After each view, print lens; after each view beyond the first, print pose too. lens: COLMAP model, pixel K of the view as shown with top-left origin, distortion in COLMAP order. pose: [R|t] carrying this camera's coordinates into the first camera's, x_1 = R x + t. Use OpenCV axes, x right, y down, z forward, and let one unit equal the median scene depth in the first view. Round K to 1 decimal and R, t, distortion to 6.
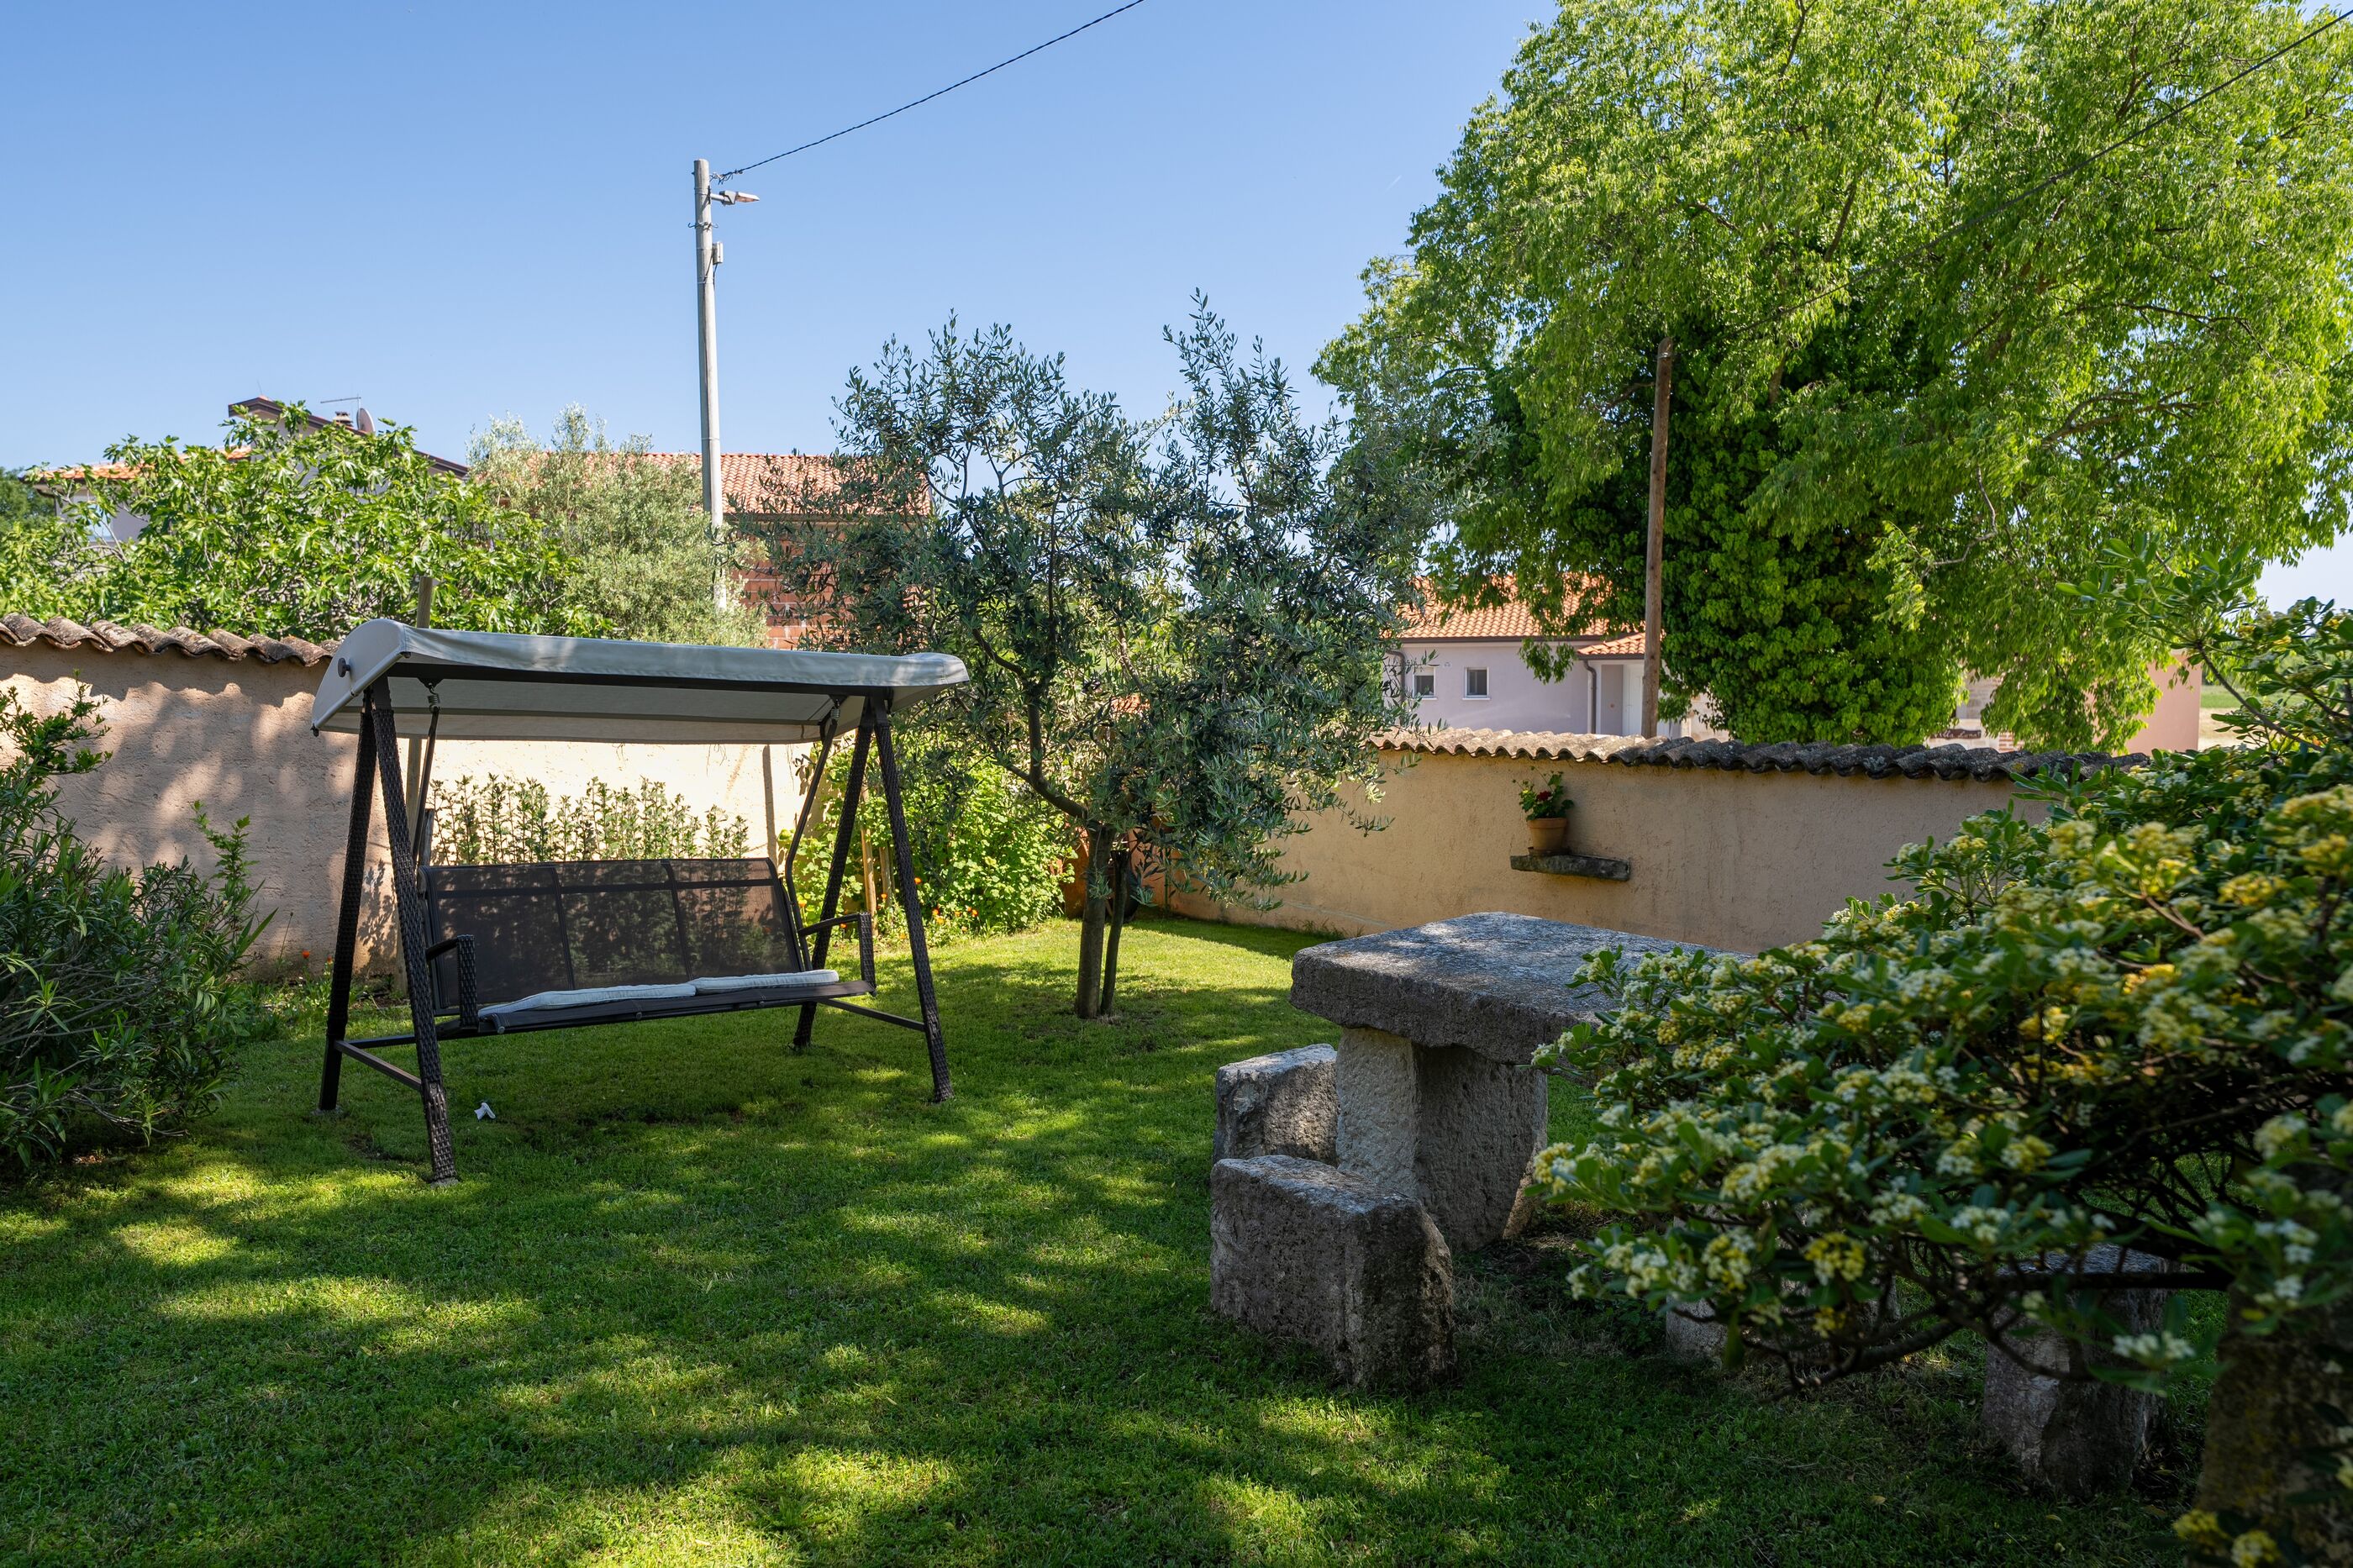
lens RADIAL K [[1544.2, 0, 1176.5], [0, 1544.2, 784.0], [0, 0, 1]] dist [0.005228, -0.000049]
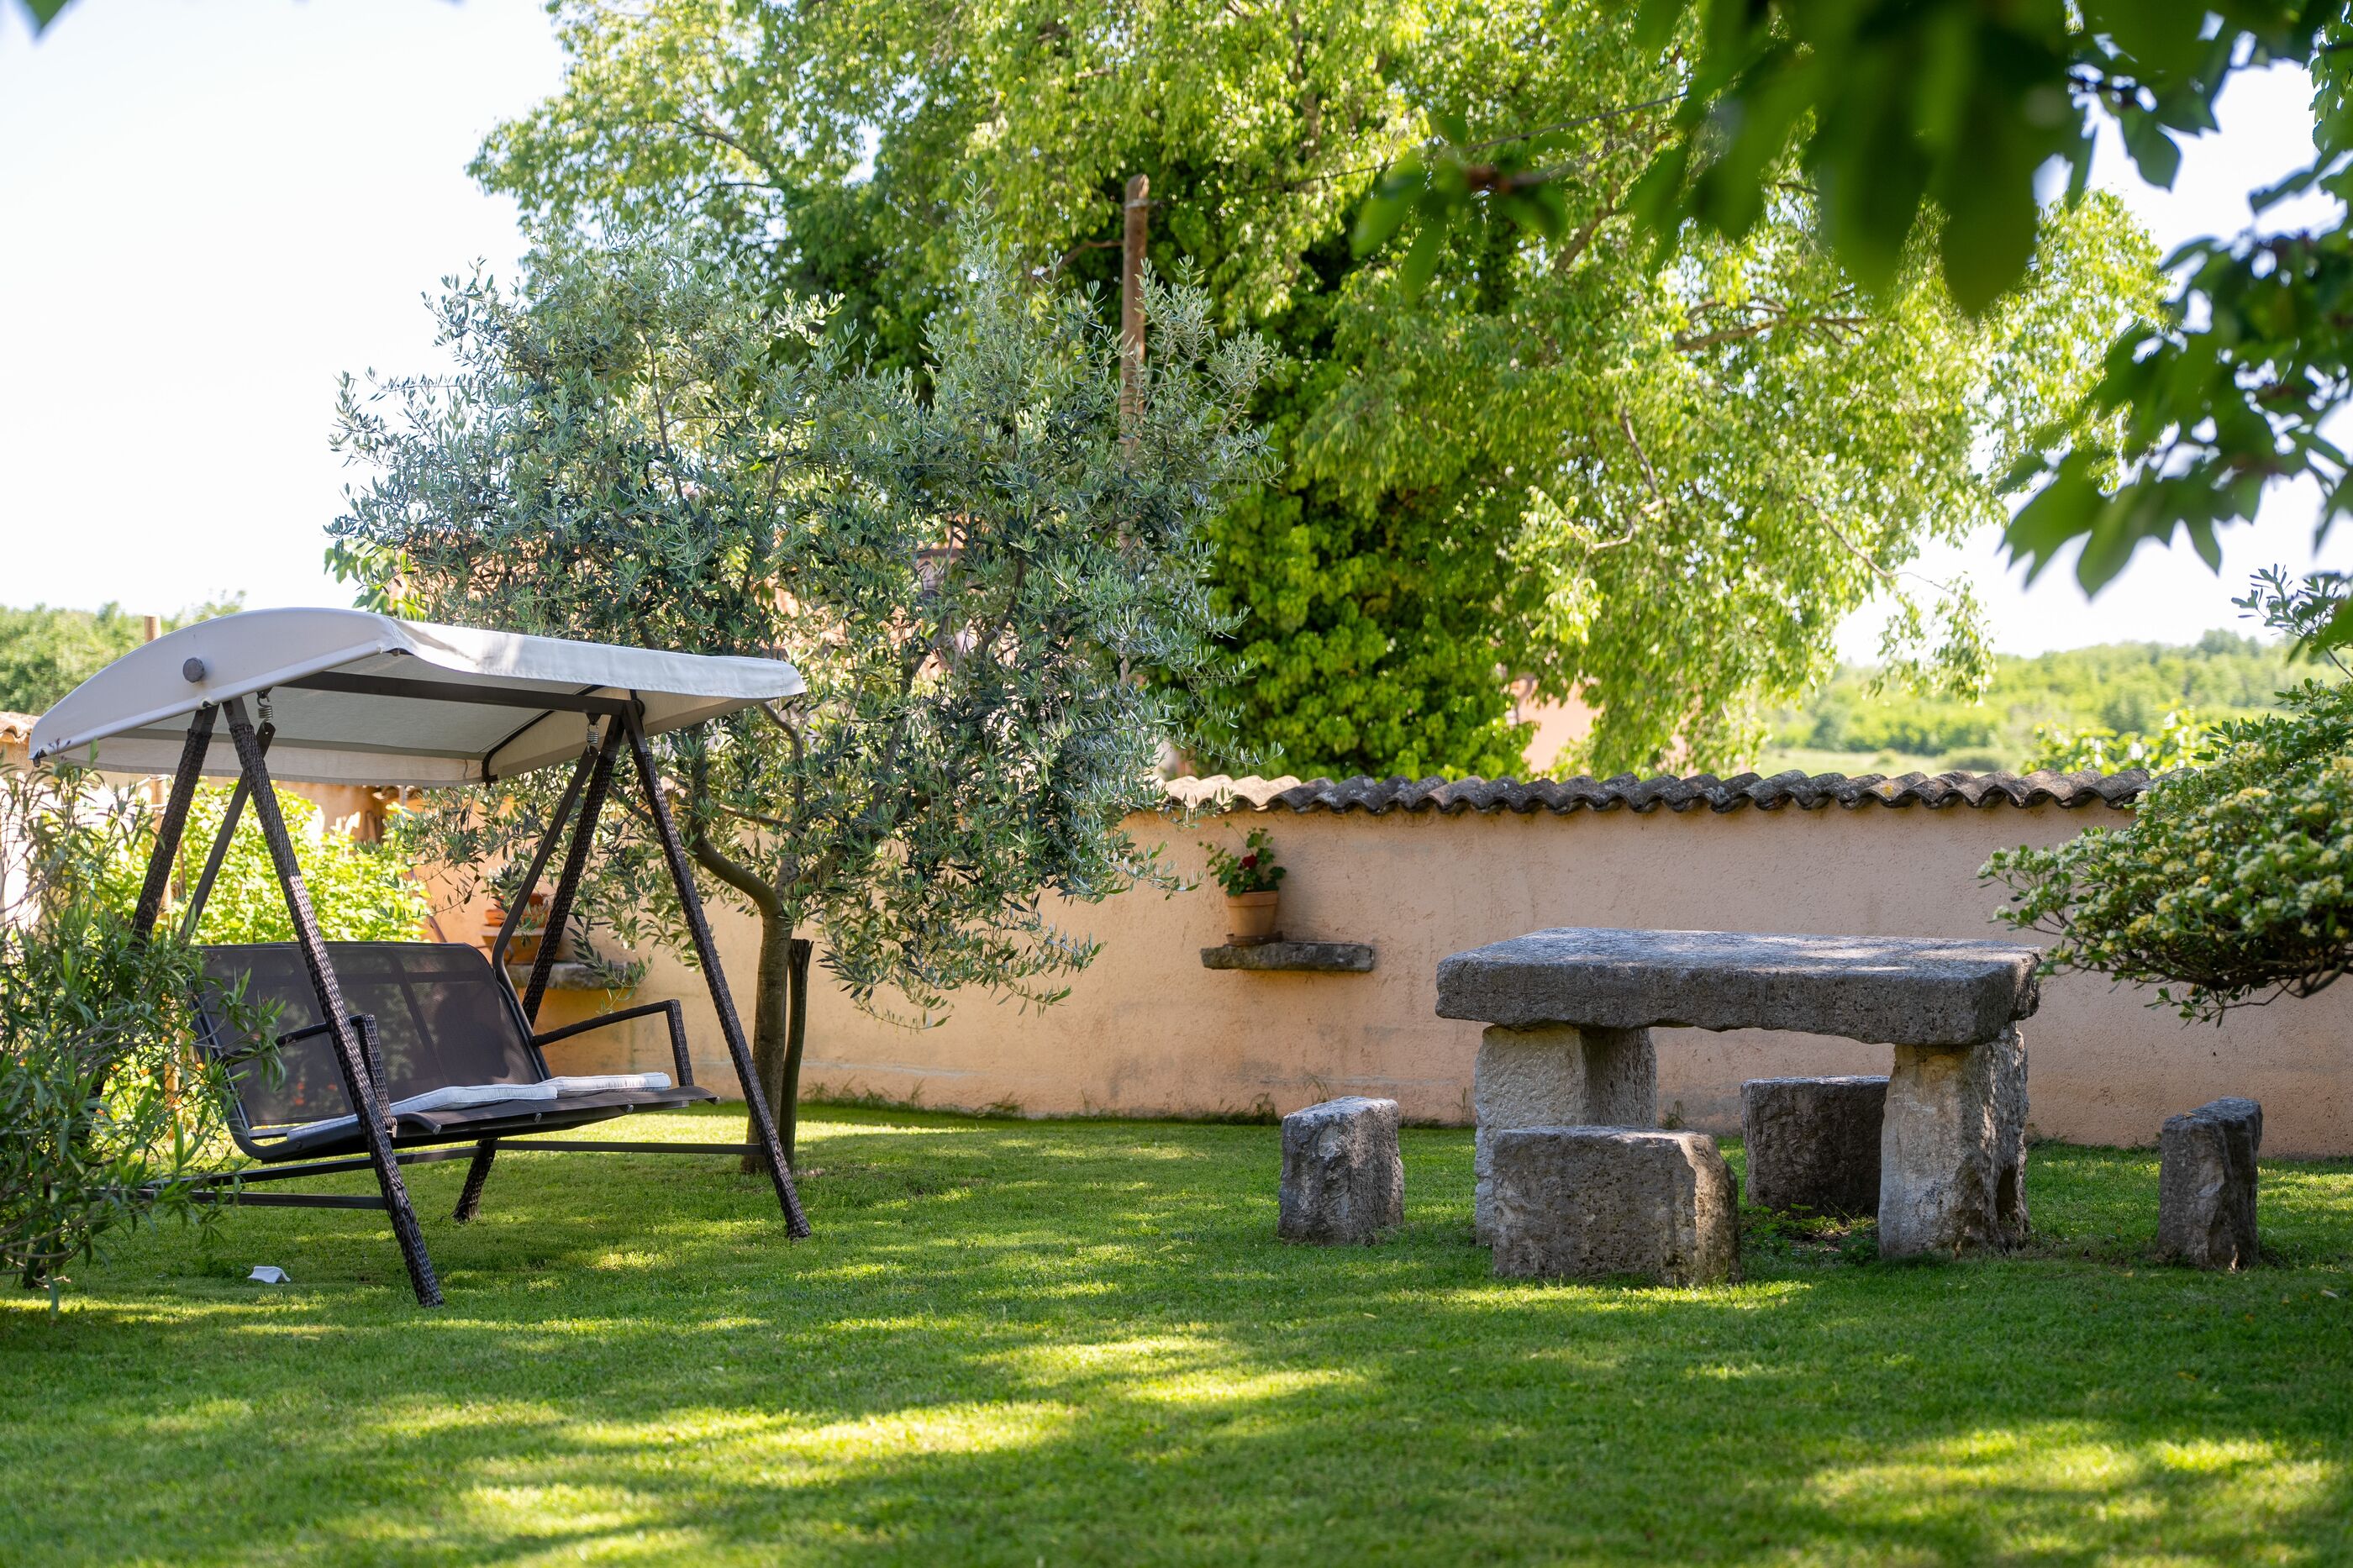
lens RADIAL K [[3151.6, 0, 1176.5], [0, 3151.6, 784.0], [0, 0, 1]] dist [0.002150, 0.024063]
pose [[0.912379, -0.014379, 0.409094, -0.191459], [0.036047, 0.998323, -0.045304, 0.017899], [-0.407756, 0.056081, 0.911367, -0.159918]]
